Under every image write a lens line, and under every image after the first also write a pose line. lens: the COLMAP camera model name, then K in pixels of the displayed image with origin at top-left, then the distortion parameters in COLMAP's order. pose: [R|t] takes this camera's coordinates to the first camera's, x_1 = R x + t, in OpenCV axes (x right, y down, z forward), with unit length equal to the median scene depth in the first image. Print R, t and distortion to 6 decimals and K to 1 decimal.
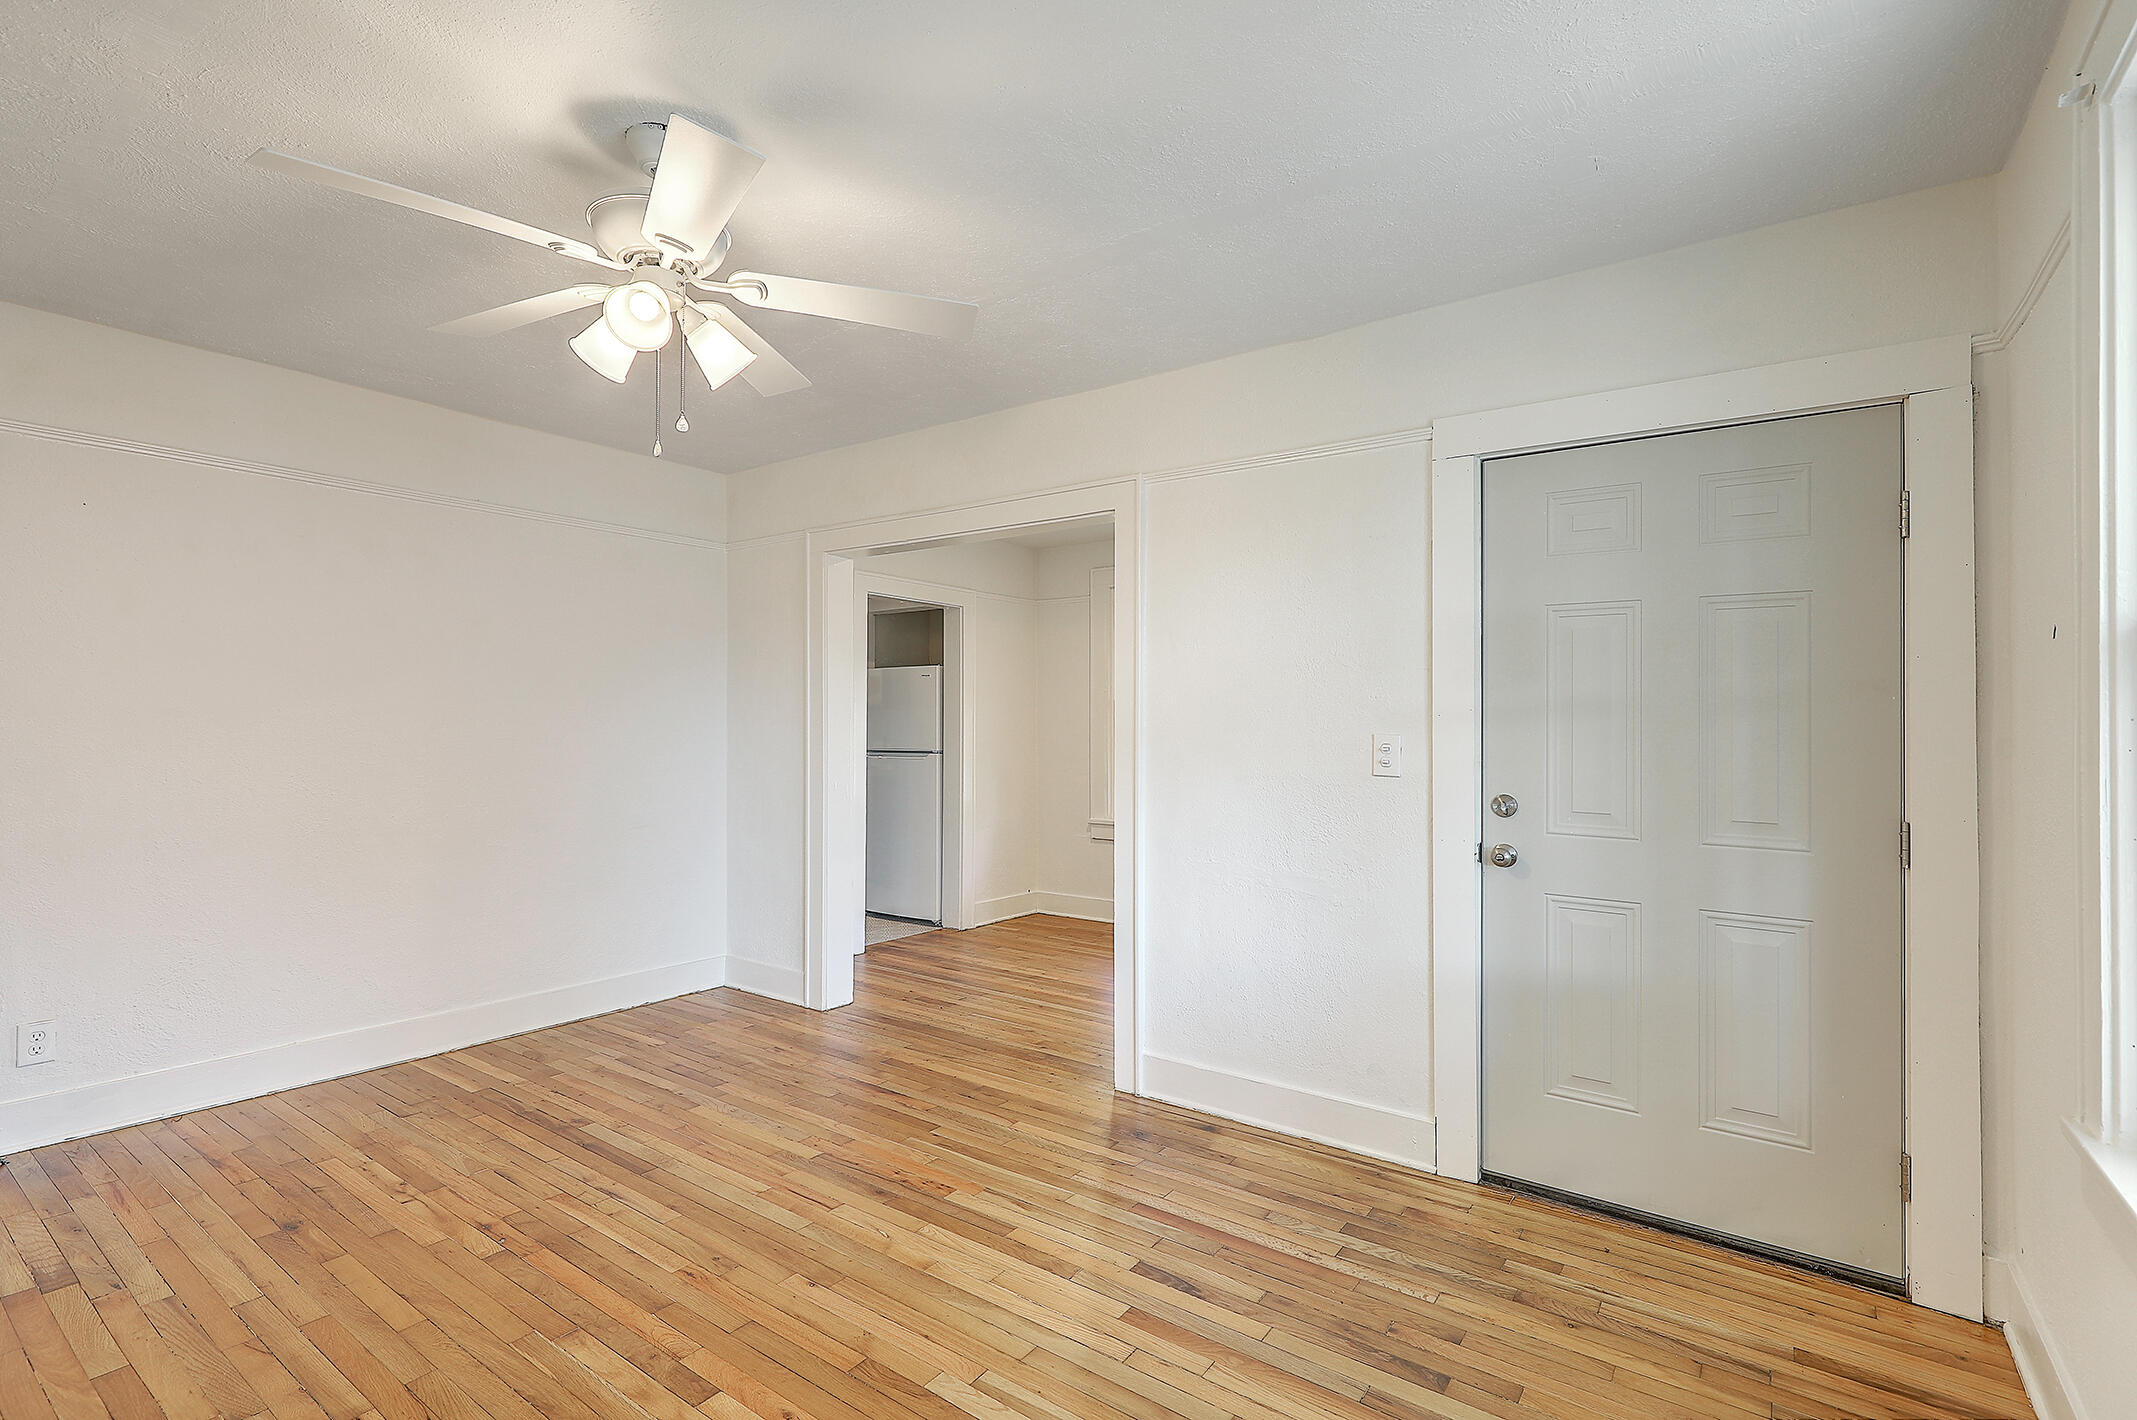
lens RADIAL K [[979.9, 0, 1066.0], [0, 979.9, 730.3], [0, 0, 1]] dist [-0.000381, 0.000060]
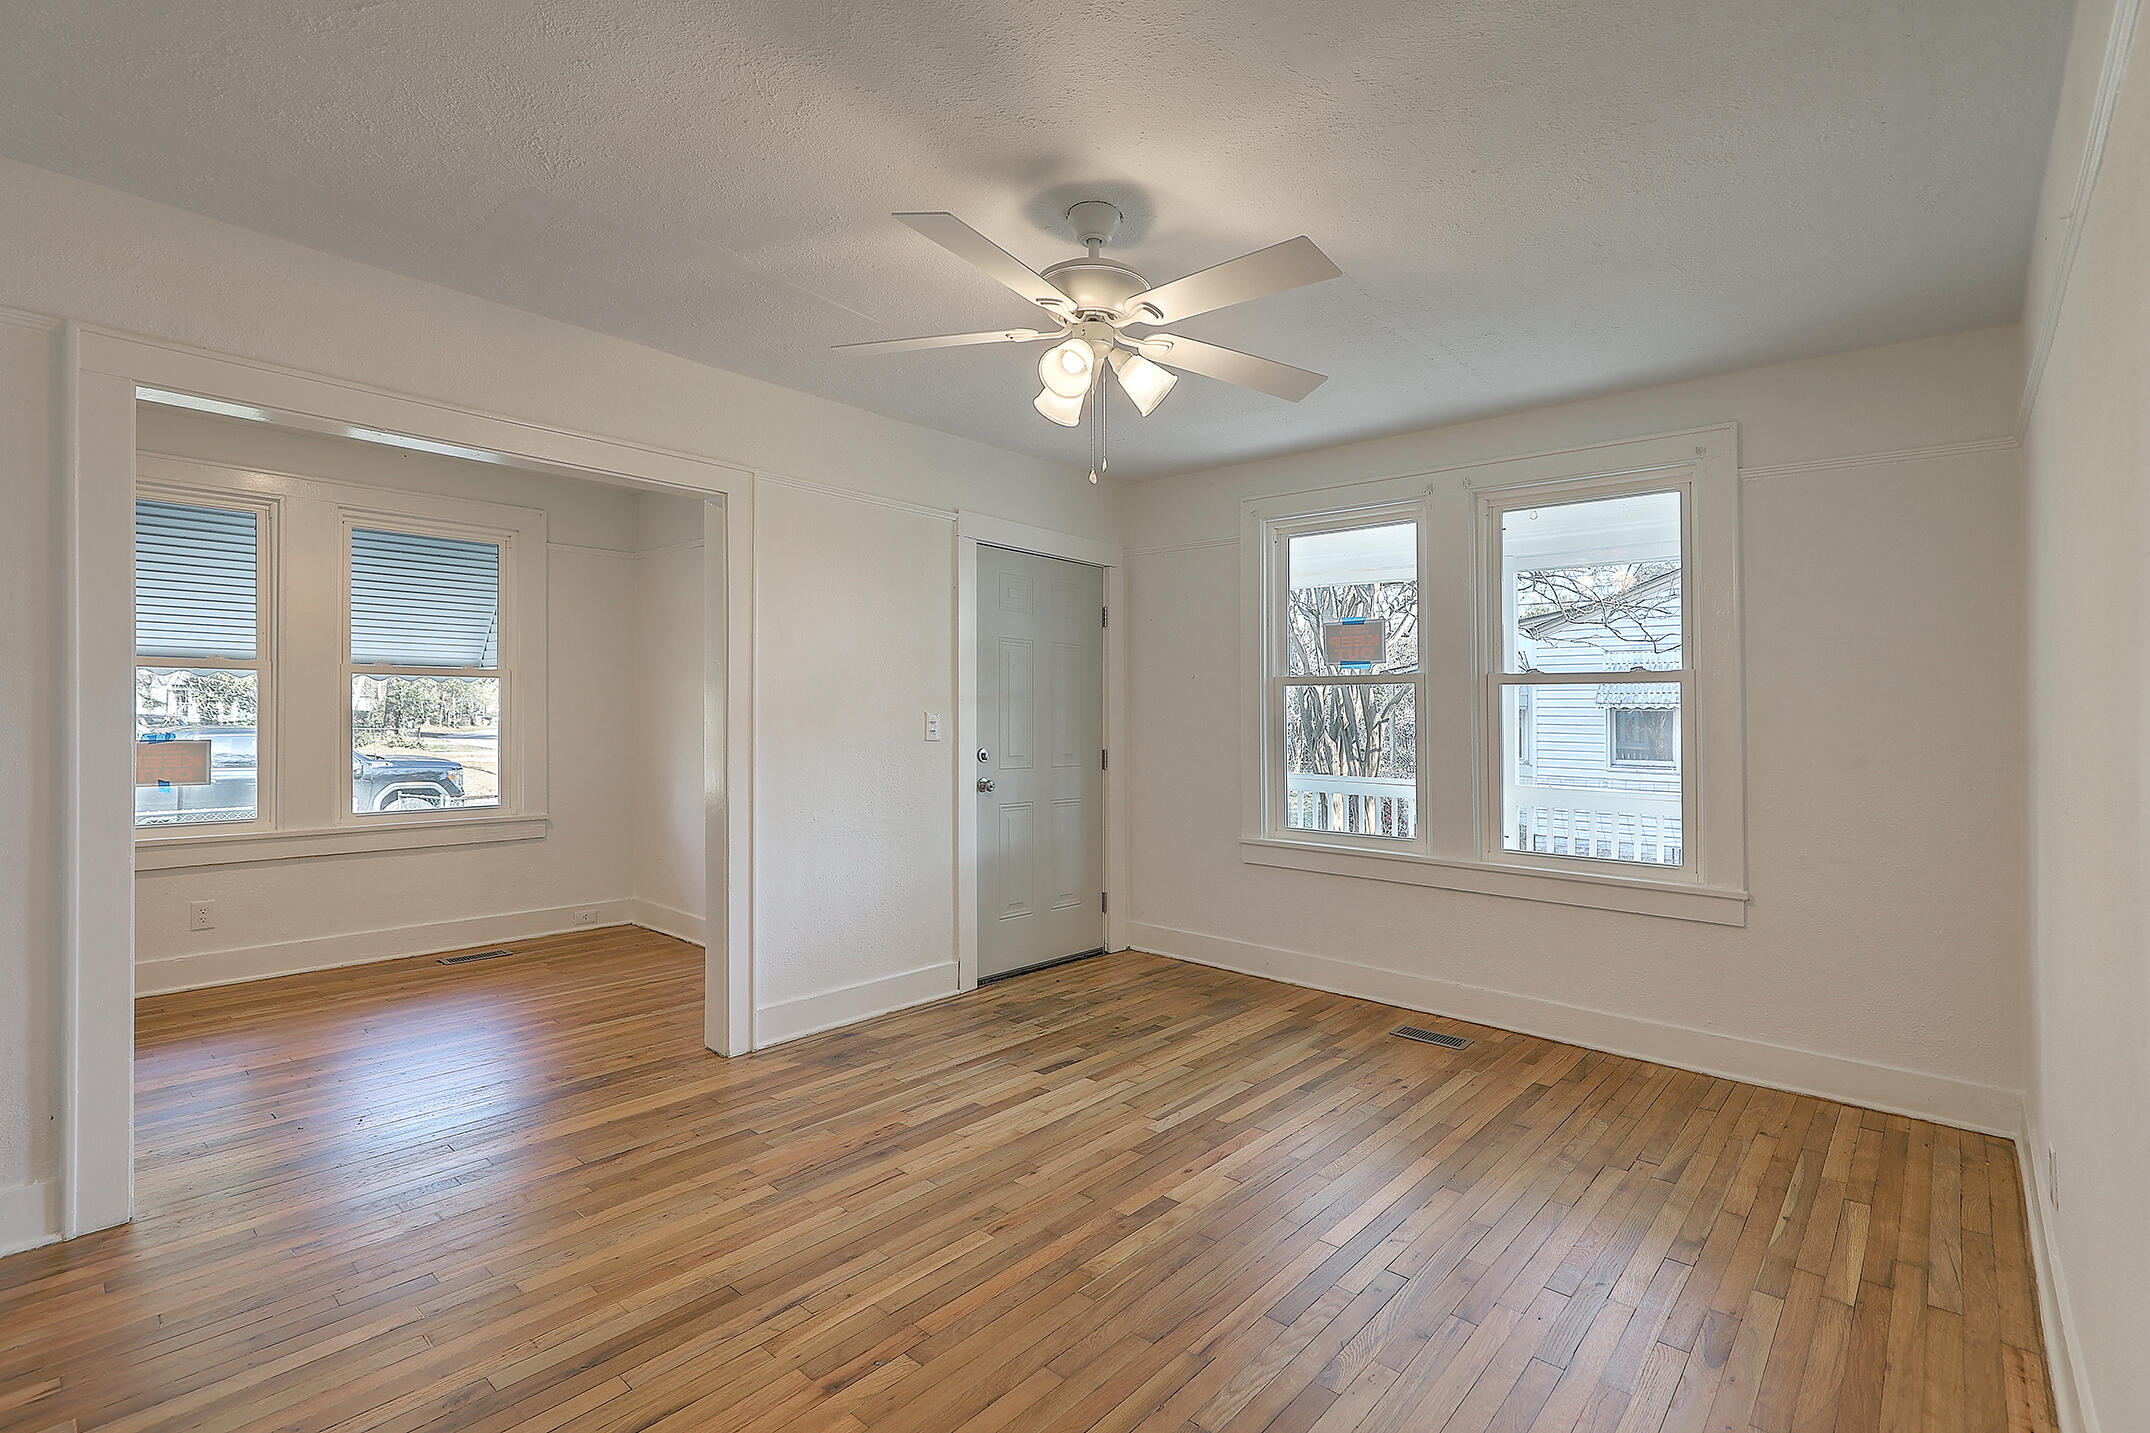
lens RADIAL K [[985.9, 0, 1075.6], [0, 985.9, 702.4], [0, 0, 1]] dist [-0.000381, 0.000060]
pose [[0.102815, 0.000728, 0.994700, -1.221753], [-0.007236, 0.999974, 0.000016, -0.013532], [-0.994674, -0.007200, 0.102818, 0.688952]]
